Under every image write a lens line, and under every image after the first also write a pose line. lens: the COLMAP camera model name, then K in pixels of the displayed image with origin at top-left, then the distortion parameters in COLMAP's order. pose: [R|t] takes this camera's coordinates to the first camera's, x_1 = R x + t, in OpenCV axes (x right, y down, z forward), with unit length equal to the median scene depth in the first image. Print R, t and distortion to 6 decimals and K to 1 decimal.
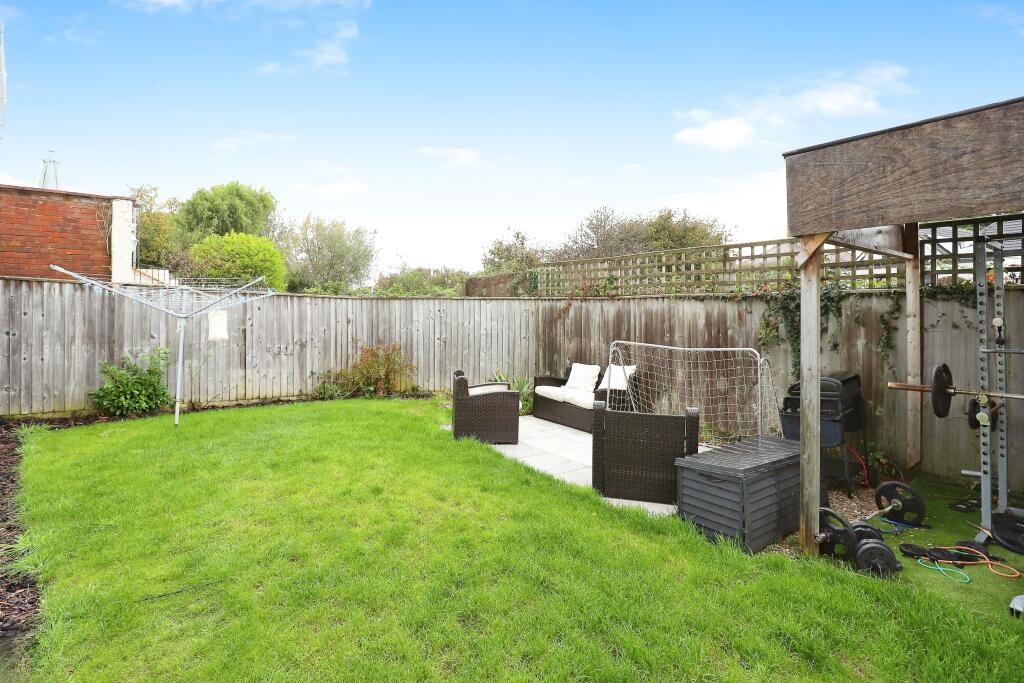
lens RADIAL K [[496.3, 0, 533.0], [0, 496.3, 321.1], [0, 0, 1]] dist [-0.028009, 0.004252]
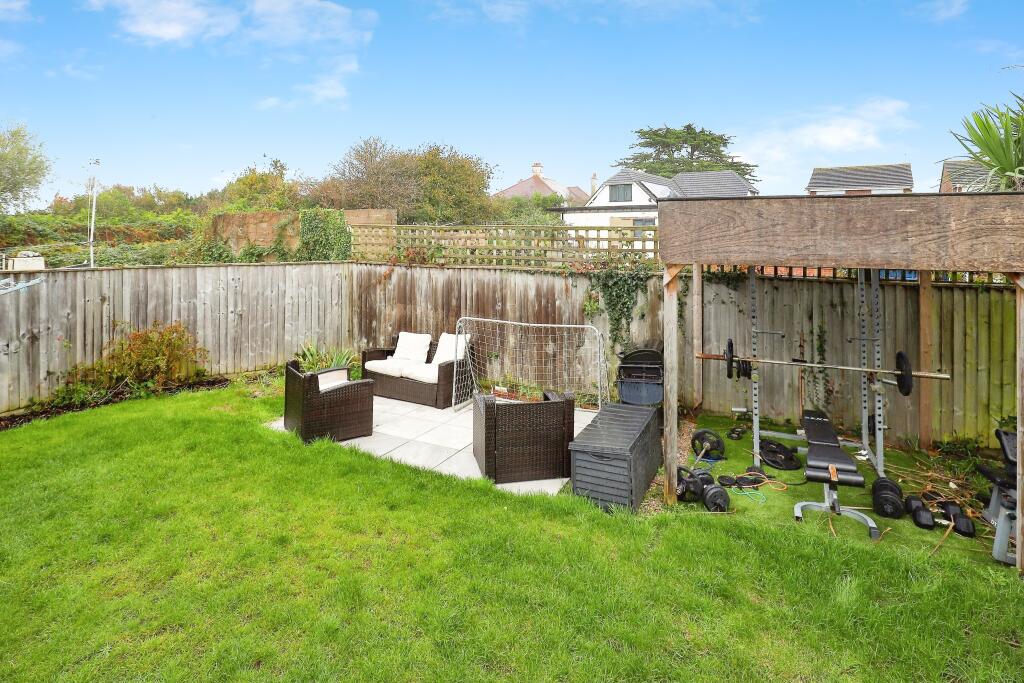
lens RADIAL K [[496.3, 0, 549.0], [0, 496.3, 251.8], [0, 0, 1]] dist [-0.028009, 0.004252]
pose [[0.881936, -0.003747, 0.471353, -0.177983], [0.006972, 0.999963, -0.005096, -0.099852], [-0.471317, 0.007781, 0.881930, -0.005494]]
